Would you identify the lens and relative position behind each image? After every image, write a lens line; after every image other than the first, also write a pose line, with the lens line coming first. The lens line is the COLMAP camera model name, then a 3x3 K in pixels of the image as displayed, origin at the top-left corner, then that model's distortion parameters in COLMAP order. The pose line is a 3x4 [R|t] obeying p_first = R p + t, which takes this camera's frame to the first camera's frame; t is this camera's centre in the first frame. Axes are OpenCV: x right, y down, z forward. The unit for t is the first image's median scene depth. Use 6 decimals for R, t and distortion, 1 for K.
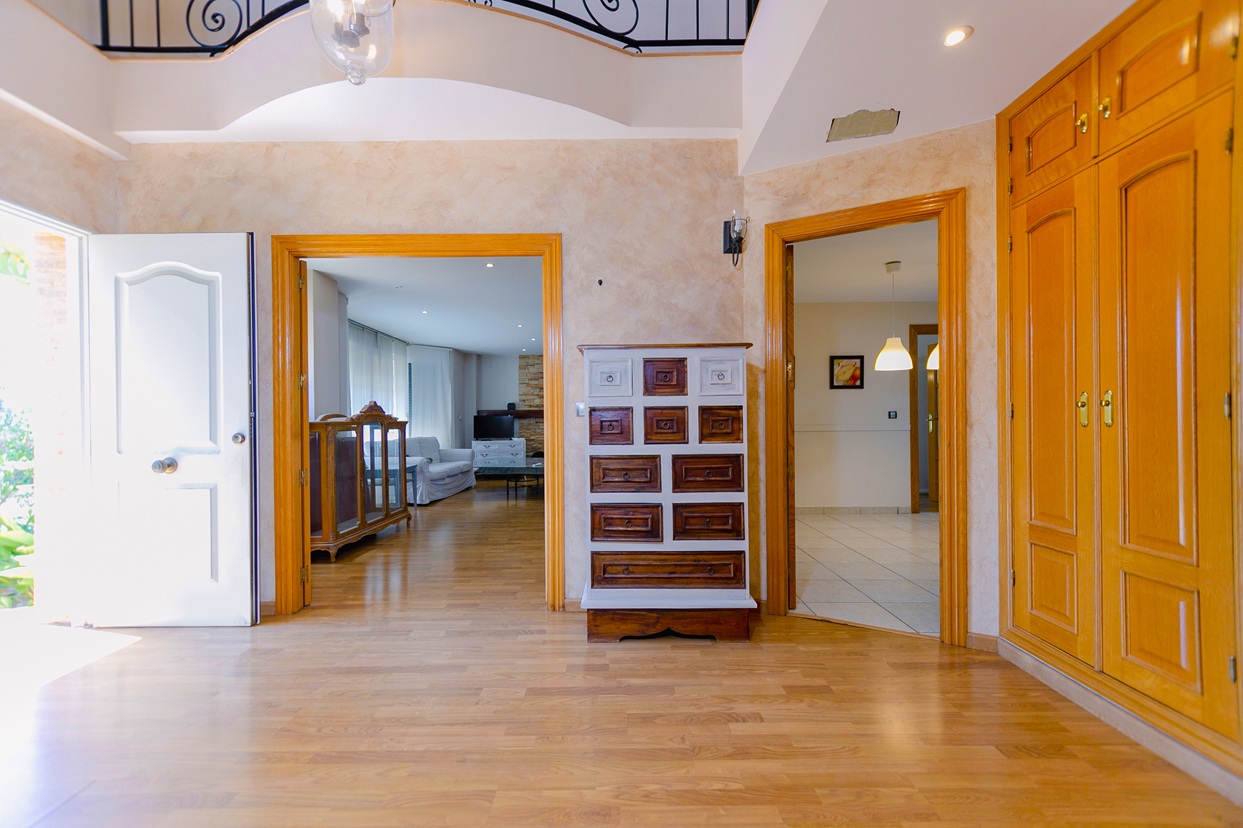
lens RADIAL K [[519.3, 0, 629.9], [0, 519.3, 423.2], [0, 0, 1]] dist [0.006812, 0.000489]
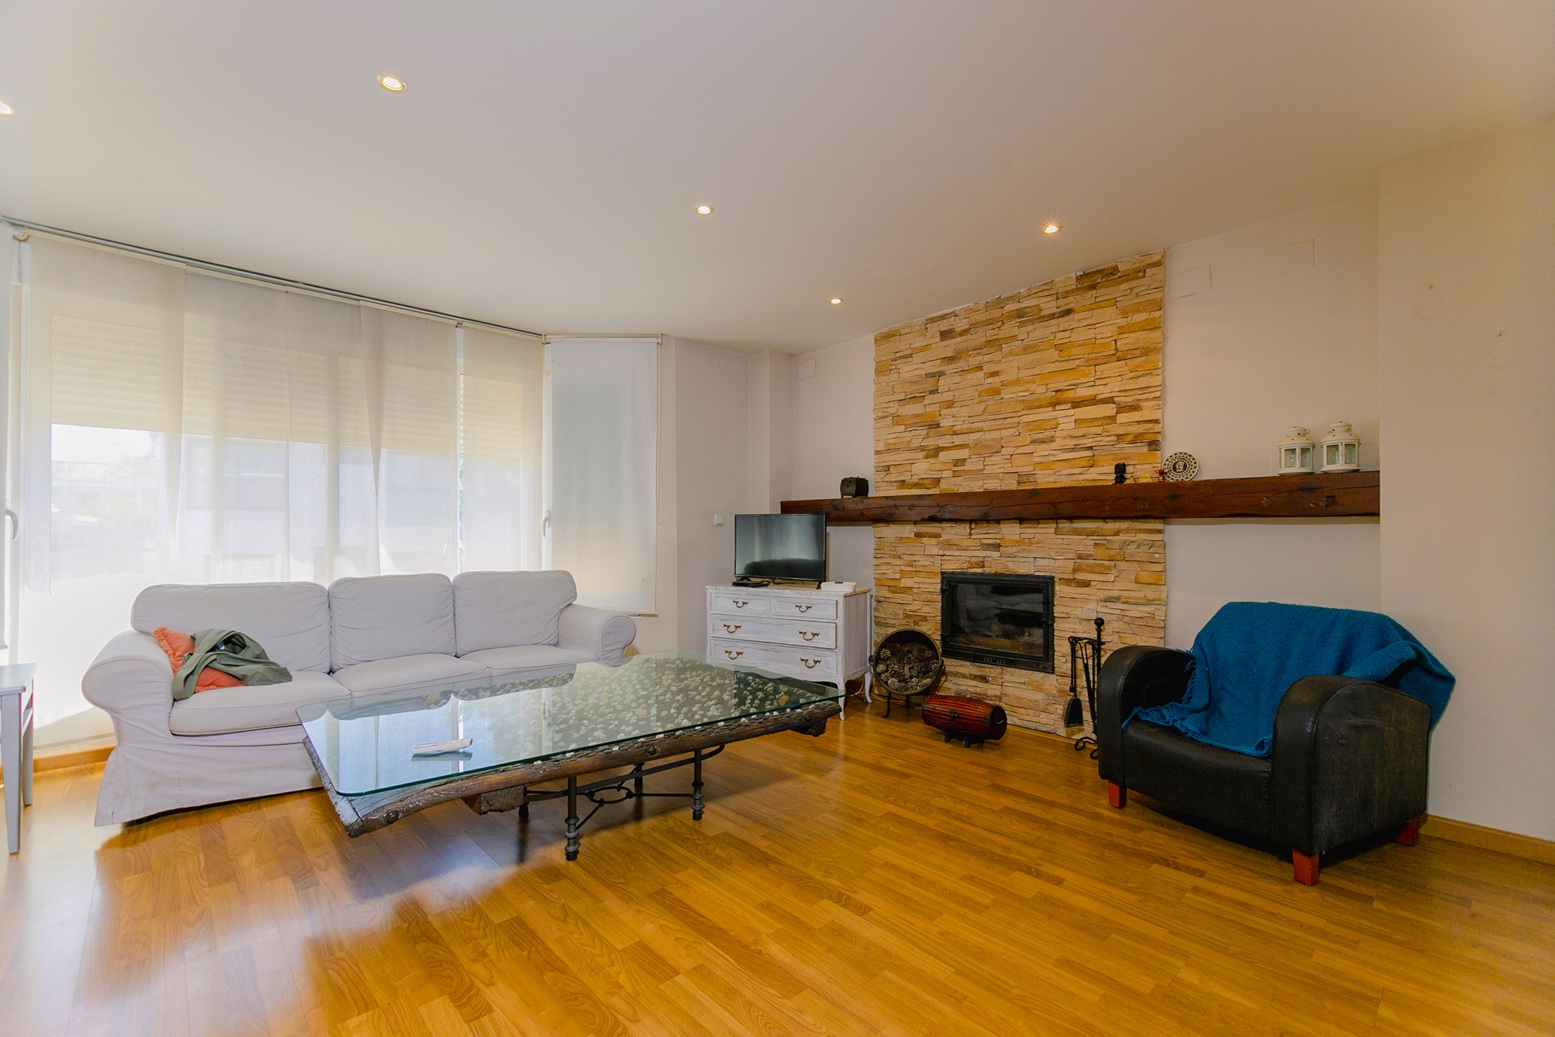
lens RADIAL K [[649.6, 0, 771.0], [0, 649.6, 534.1], [0, 0, 1]] dist [0.006812, 0.000489]
pose [[0.691004, 0.008627, -0.722799, 0.141208], [-0.004312, 0.999960, 0.007812, -0.015255], [0.722838, -0.002281, 0.691014, 2.148631]]
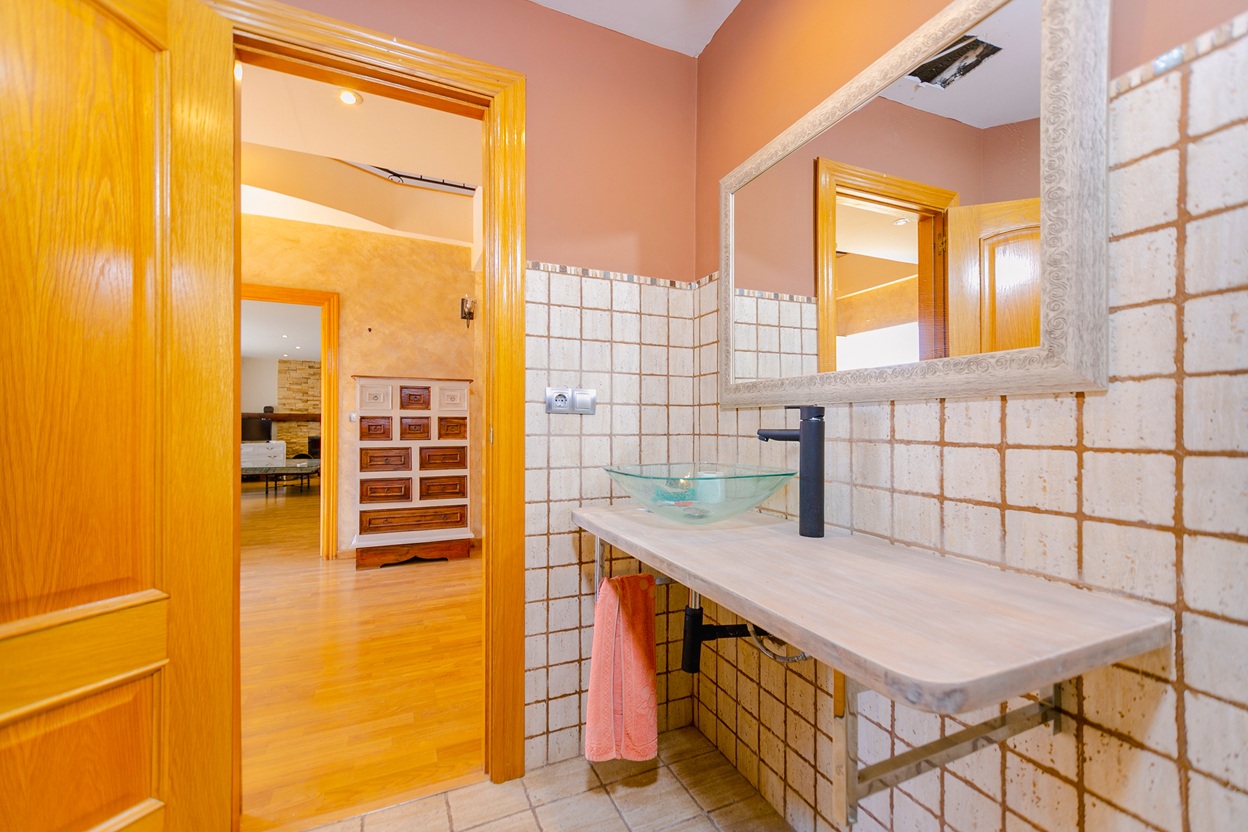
lens RADIAL K [[490.9, 0, 648.6], [0, 490.9, 424.2], [0, 0, 1]] dist [0.007942, -0.000400]
pose [[0.898045, 0.012219, 0.439734, 0.041509], [-0.008181, 0.999905, -0.011078, 0.001800], [-0.439828, 0.006351, 0.898060, -0.580005]]
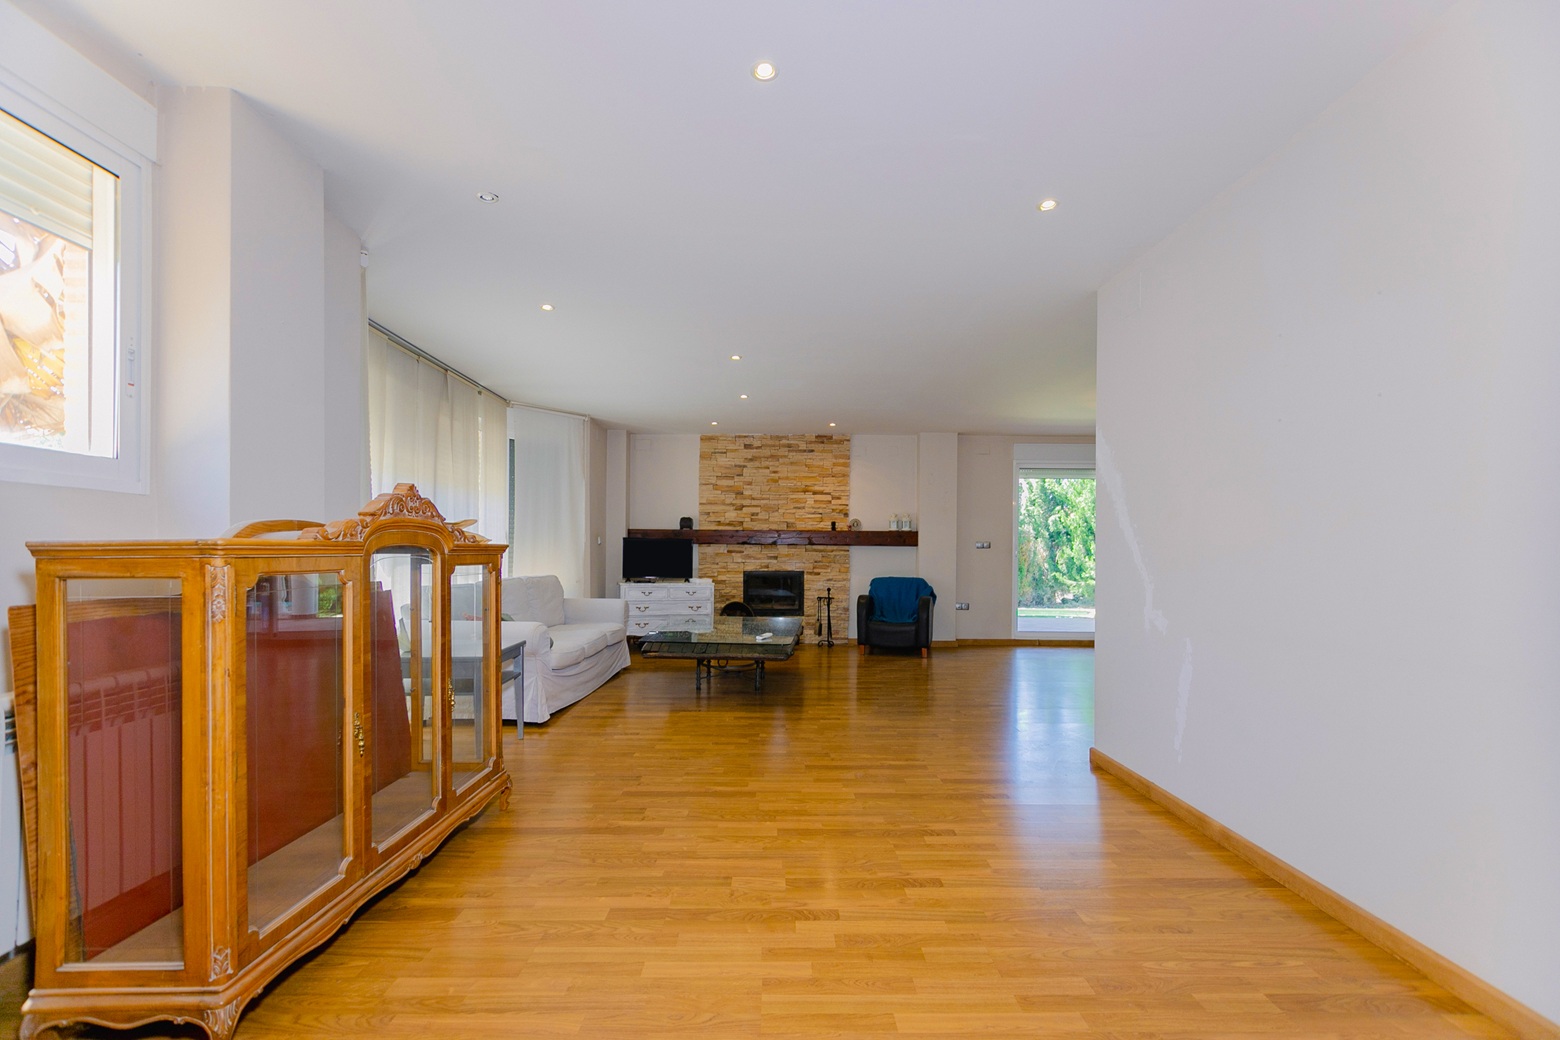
lens RADIAL K [[651.7, 0, 787.9], [0, 651.7, 551.0], [0, 0, 1]] dist [0.006812, 0.000489]
pose [[0.999891, 0.013947, 0.004934, -0.383953], [-0.013925, 0.999893, -0.004431, 0.000537], [-0.004995, 0.004362, 0.999978, 0.894738]]
